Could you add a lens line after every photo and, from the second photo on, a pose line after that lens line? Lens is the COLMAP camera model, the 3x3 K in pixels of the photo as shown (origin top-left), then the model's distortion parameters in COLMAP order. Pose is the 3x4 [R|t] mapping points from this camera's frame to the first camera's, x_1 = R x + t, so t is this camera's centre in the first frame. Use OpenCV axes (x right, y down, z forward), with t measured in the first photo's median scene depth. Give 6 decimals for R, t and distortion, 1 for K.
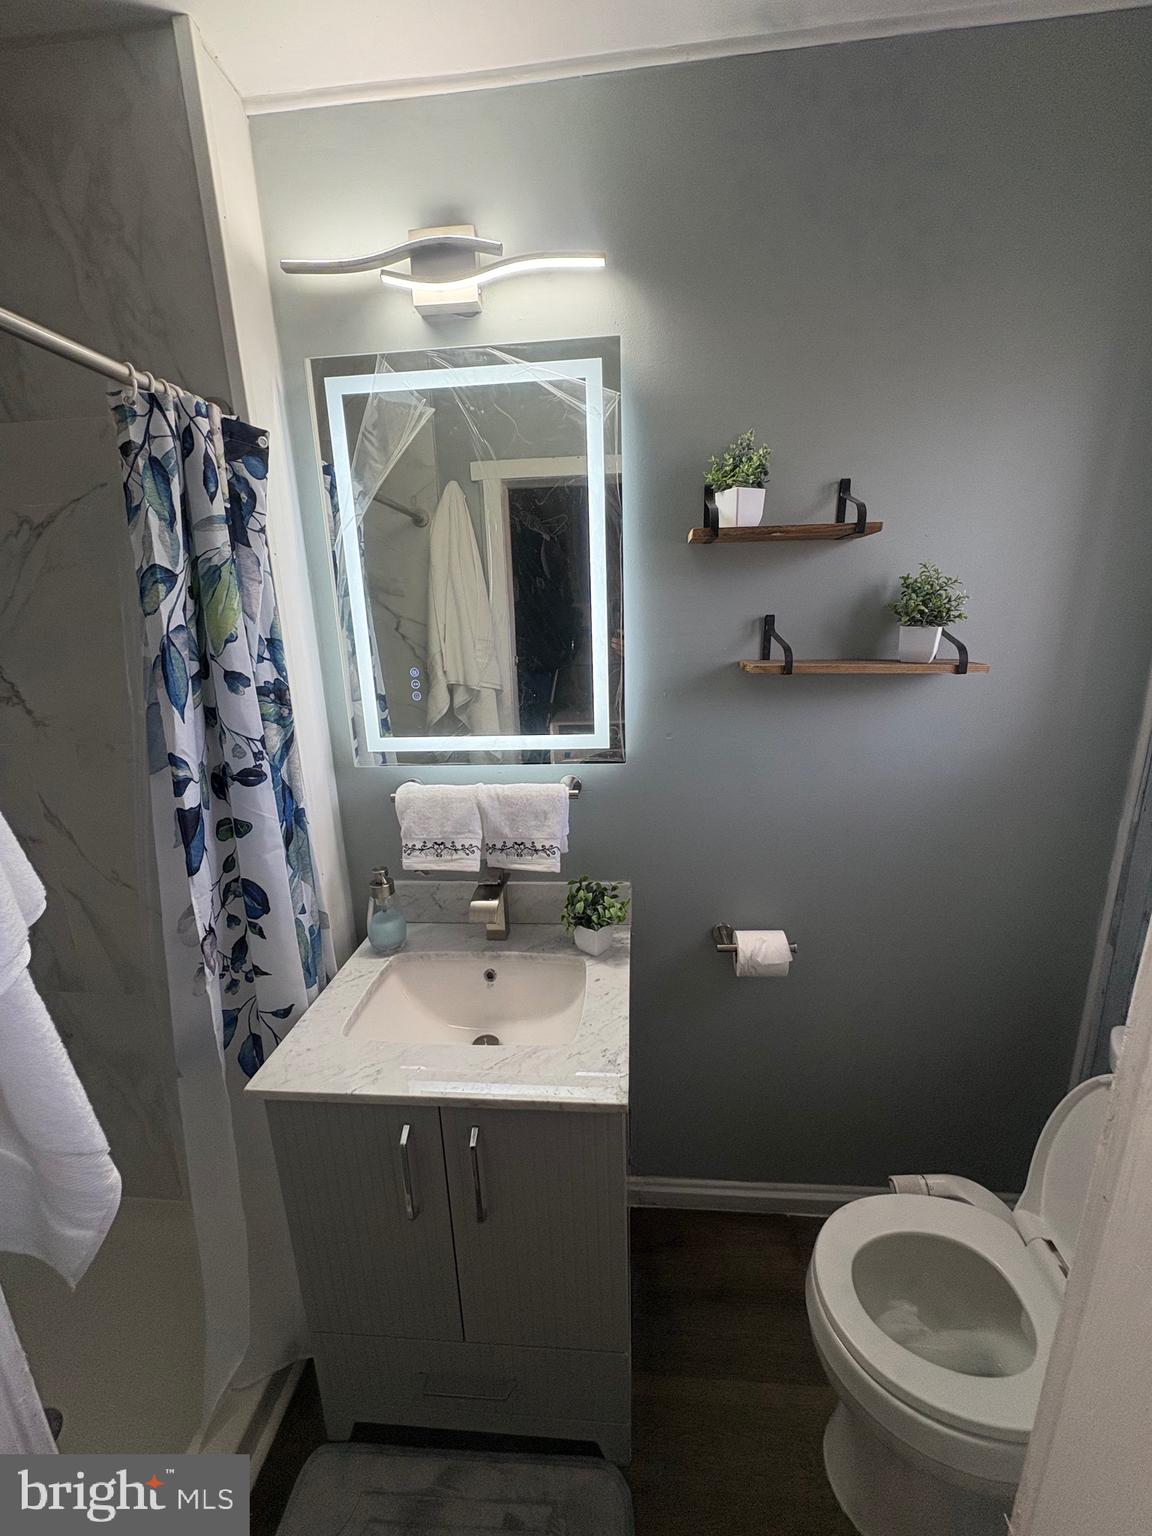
lens RADIAL K [[616.5, 0, 579.3], [0, 616.5, 768.1], [0, 0, 1]] dist [0.001553, -0.000209]
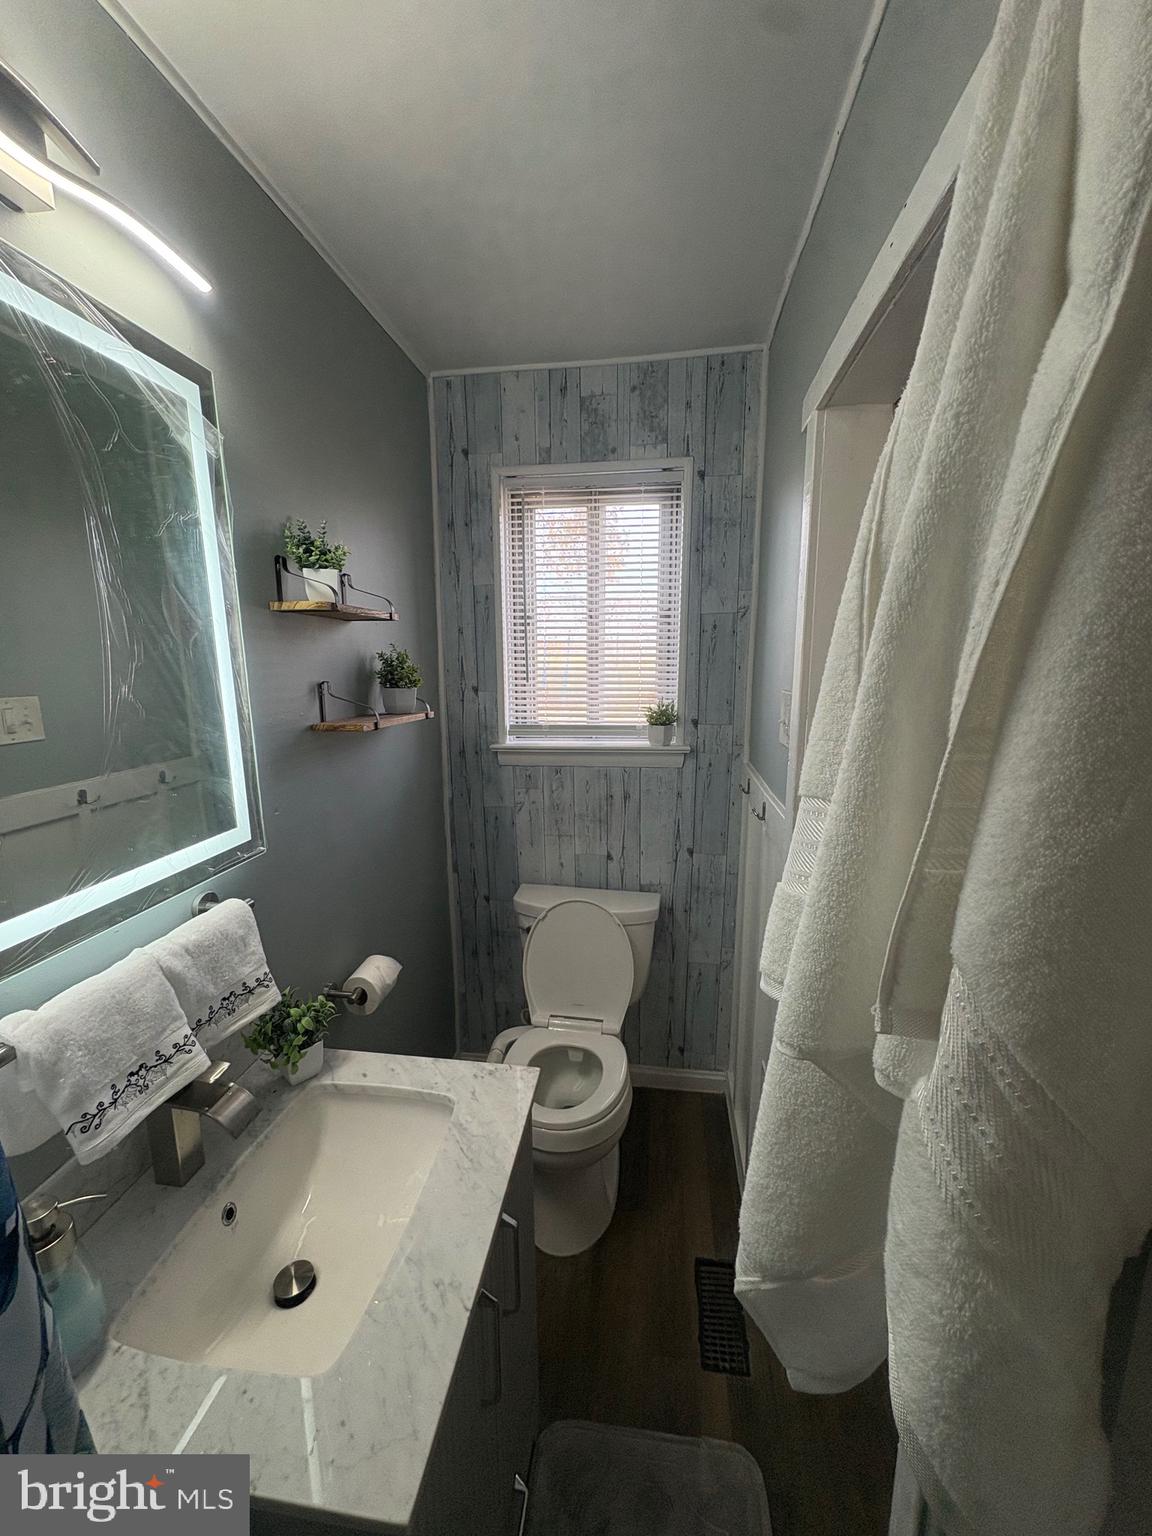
lens RADIAL K [[616.5, 0, 570.2], [0, 616.5, 769.5], [0, 0, 1]] dist [0.001553, -0.000209]
pose [[0.067060, -0.154324, 0.985742, -0.855132], [0.255951, 0.957566, 0.132500, -0.143234], [-0.964361, 0.243416, 0.103714, 0.555999]]
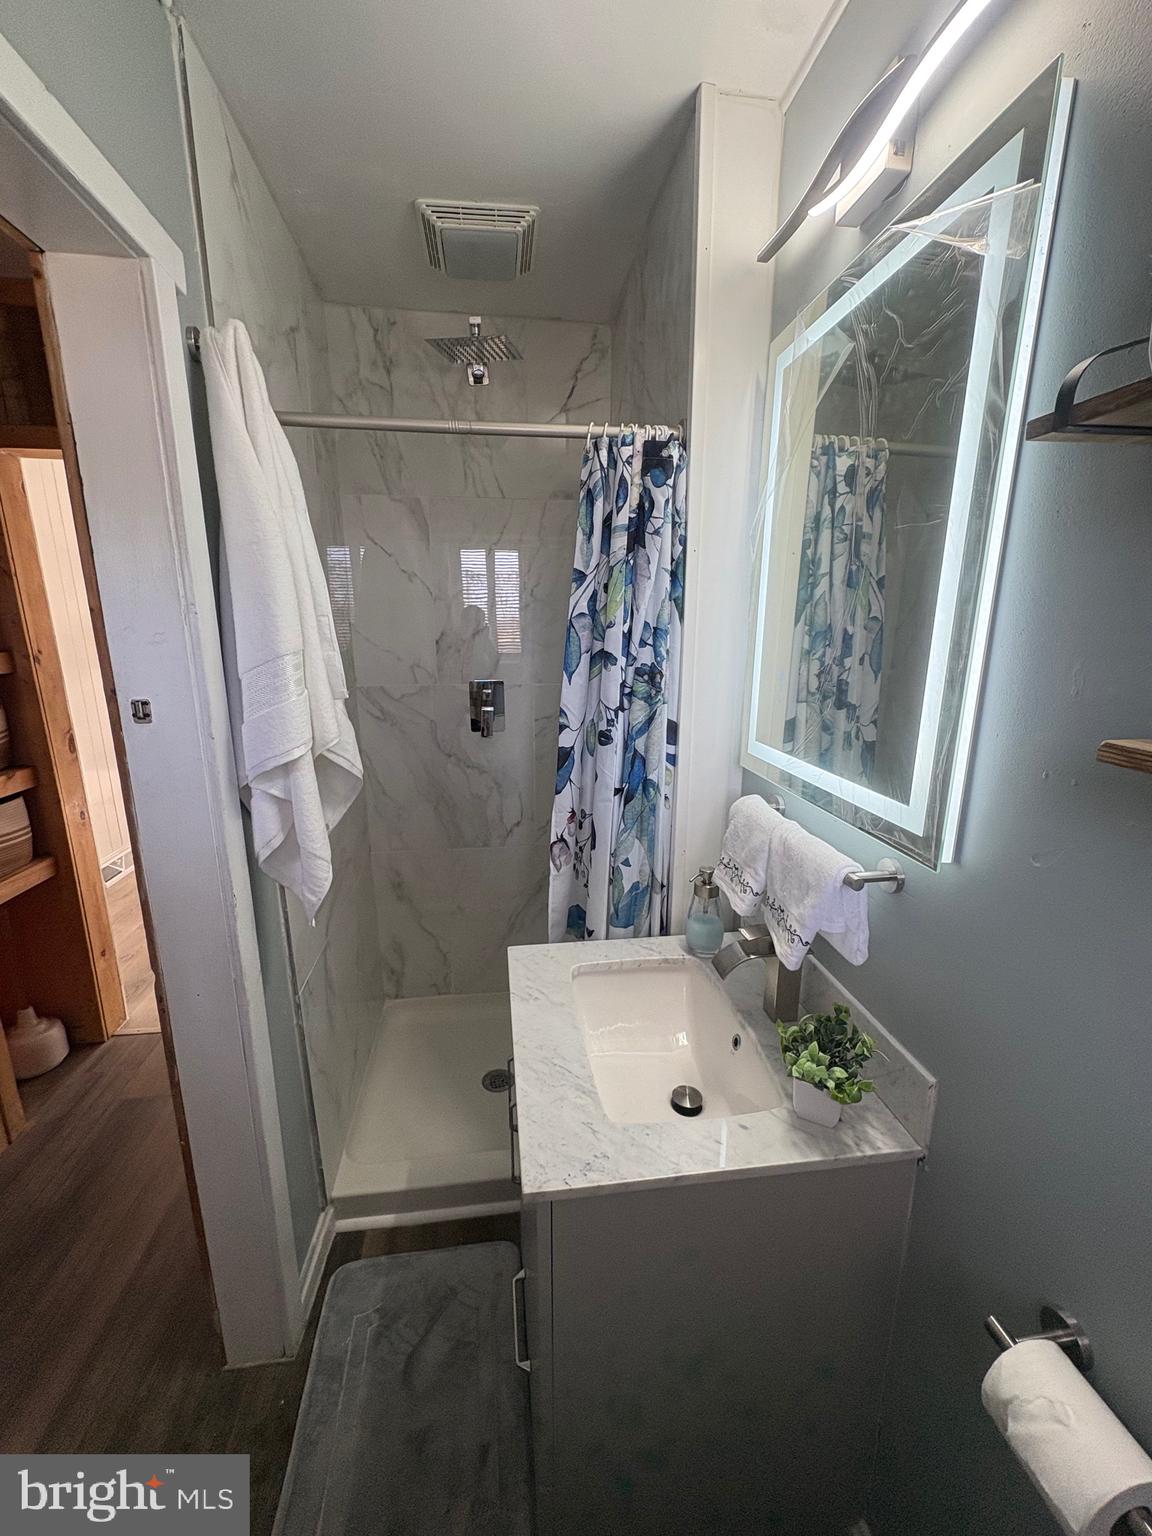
lens RADIAL K [[616.5, 0, 577.2], [0, 616.5, 769.7], [0, 0, 1]] dist [0.001553, -0.000209]
pose [[0.209215, 0.251558, -0.944959, 0.610676], [-0.252697, 0.947429, 0.196269, -0.146791], [0.944655, 0.197726, 0.261784, 0.613027]]
